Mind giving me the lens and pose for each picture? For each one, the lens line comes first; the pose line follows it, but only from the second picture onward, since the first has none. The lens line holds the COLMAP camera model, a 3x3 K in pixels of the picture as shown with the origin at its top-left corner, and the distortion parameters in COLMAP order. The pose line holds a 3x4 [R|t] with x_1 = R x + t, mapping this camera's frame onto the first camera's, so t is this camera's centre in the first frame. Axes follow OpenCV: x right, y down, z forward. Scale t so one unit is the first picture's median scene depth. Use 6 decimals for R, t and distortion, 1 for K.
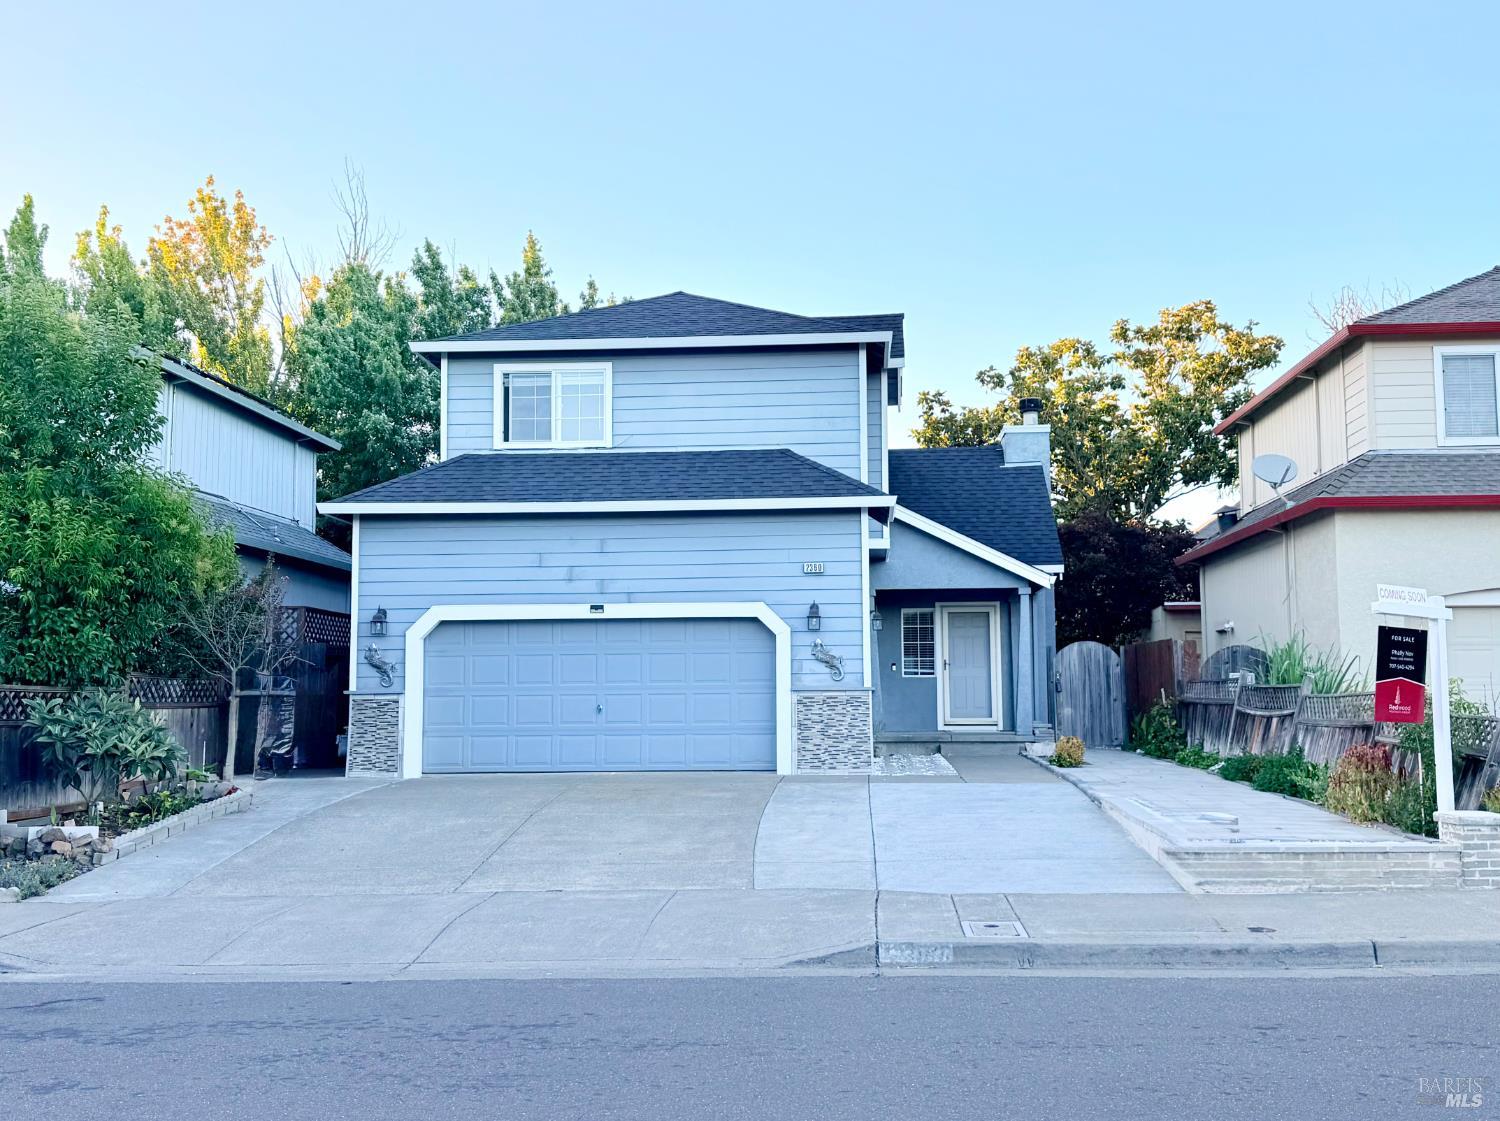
lens RADIAL K [[1391.7, 0, 757.0], [0, 1391.7, 568.5], [0, 0, 1]] dist [0.158229, -0.319144]
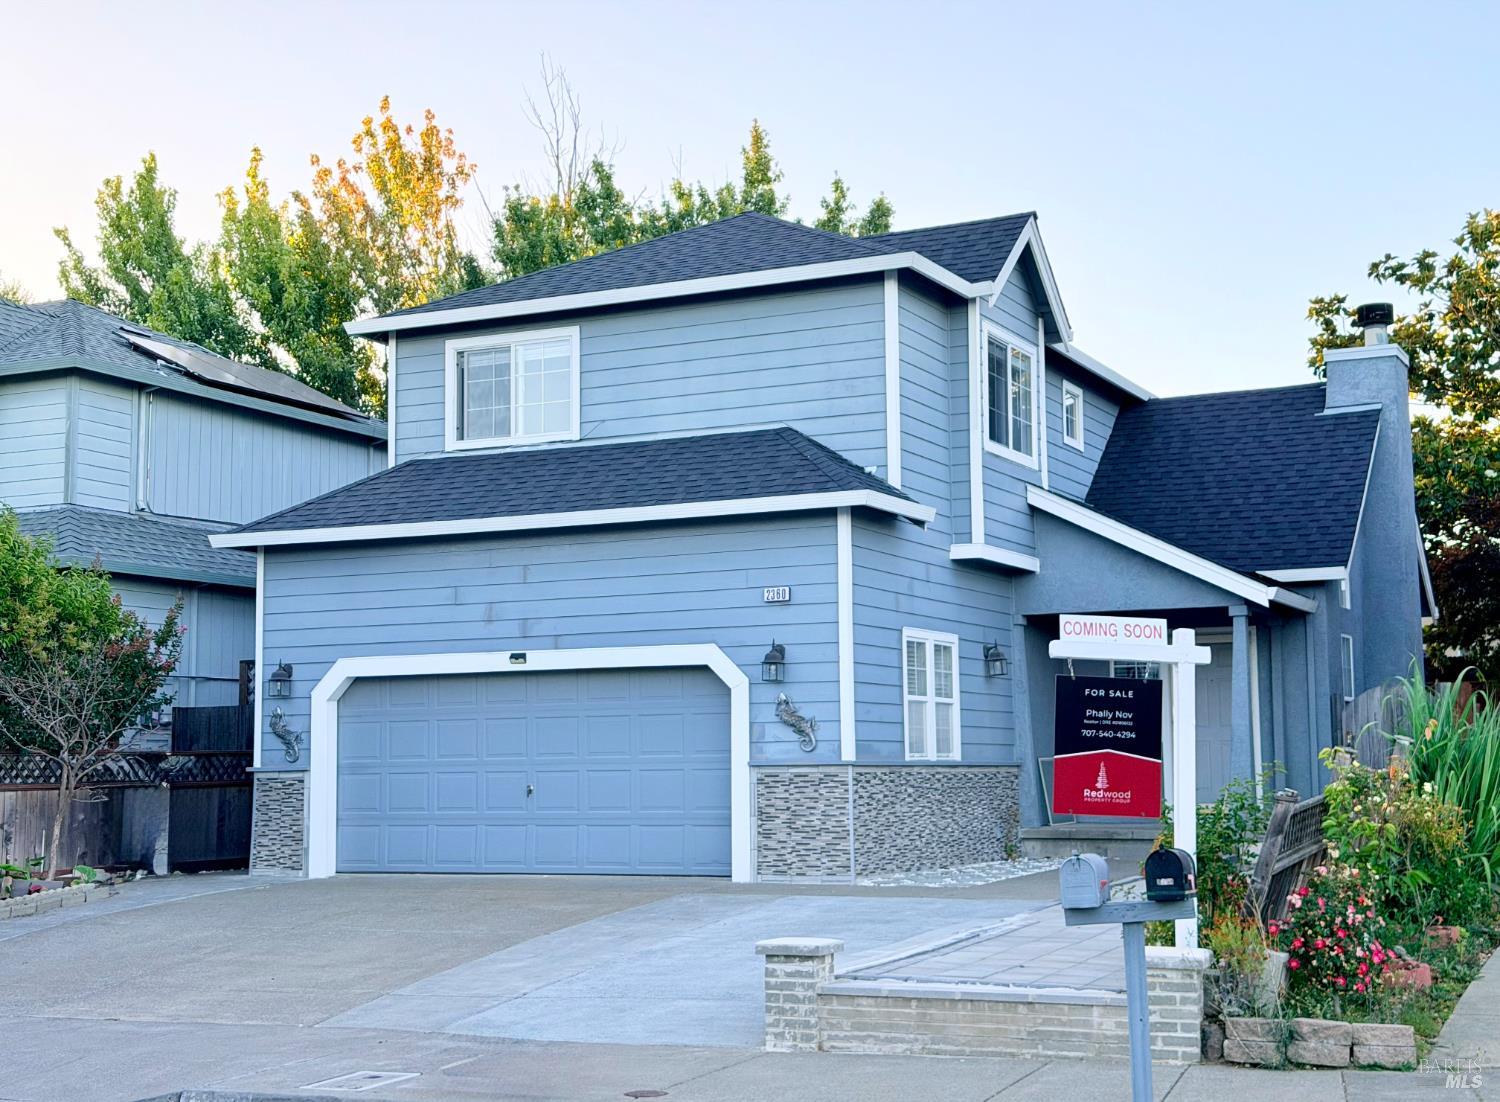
lens RADIAL K [[2090.9, 0, 729.9], [0, 2090.9, 552.2], [0, 0, 1]] dist [0.133208, -0.045517]
pose [[0.927164, -0.041109, -0.372393, 0.404604], [0.038065, 0.999155, -0.015527, -0.006227], [0.372716, 0.000222, 0.927945, -0.010376]]
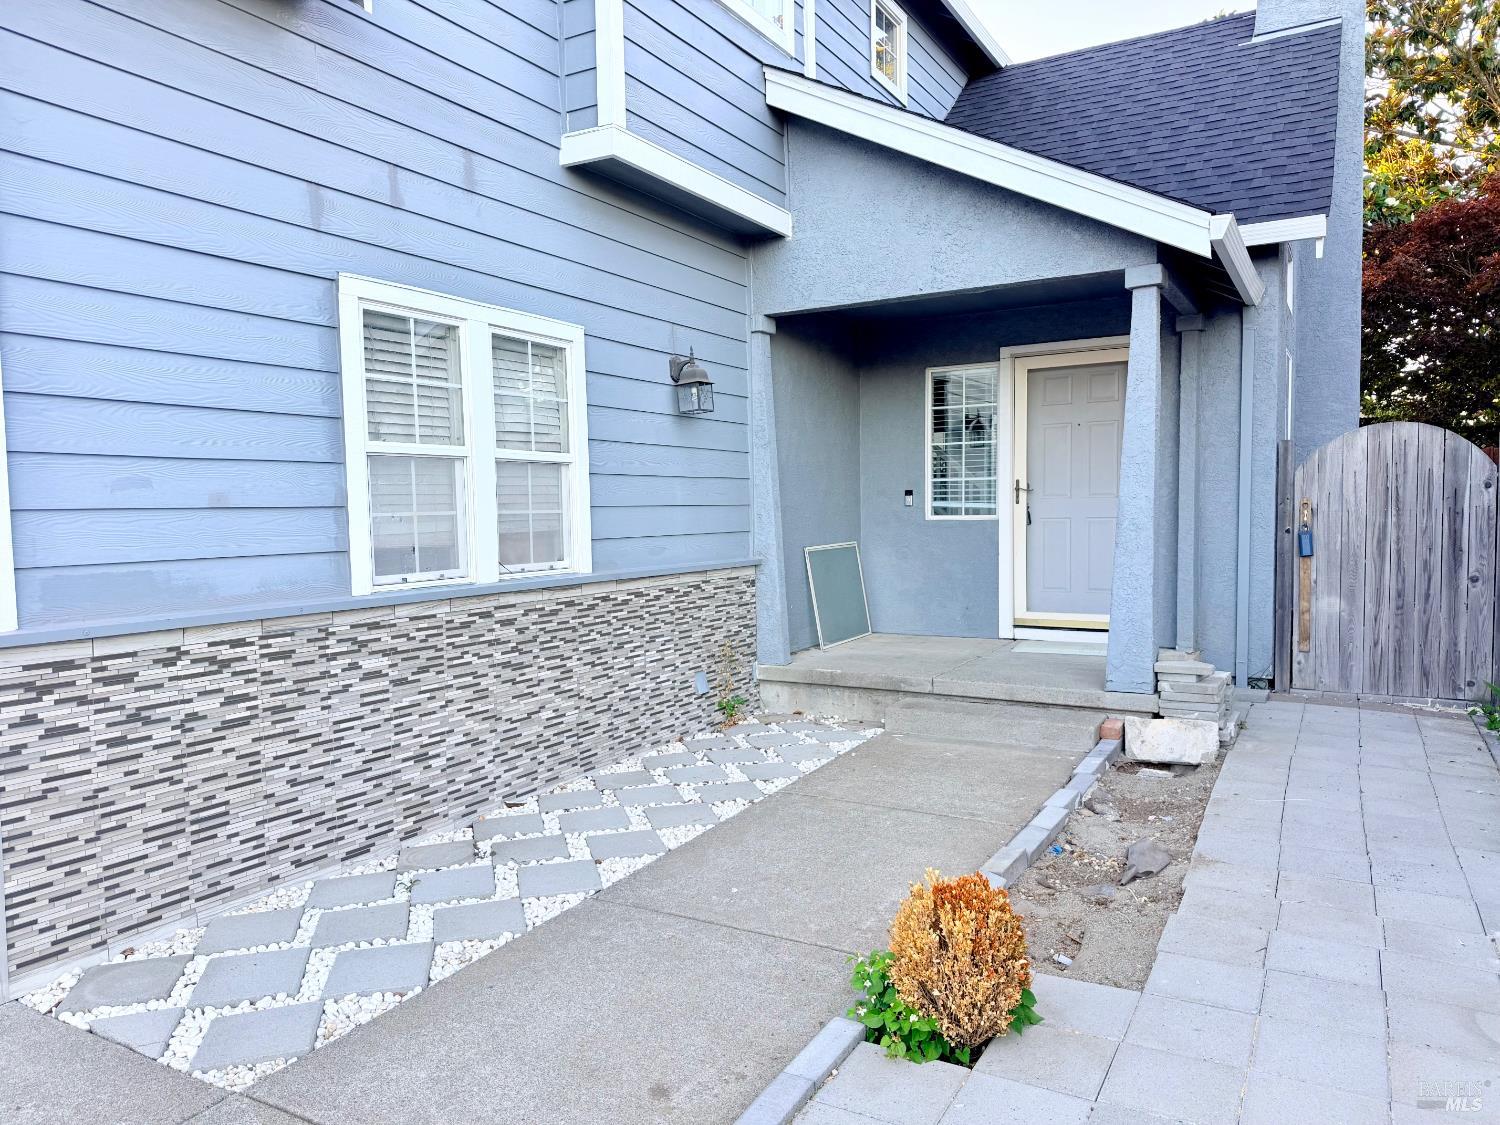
lens RADIAL K [[1047.2, 0, 750.0], [0, 1047.2, 562.5], [0, 0, 1]] dist [0.116748, -0.173775]
pose [[0.904009, 0.016739, -0.427186, 0.257898], [0.048010, 0.988937, 0.140351, 0.052147], [0.424810, -0.147388, 0.893204, 0.854363]]
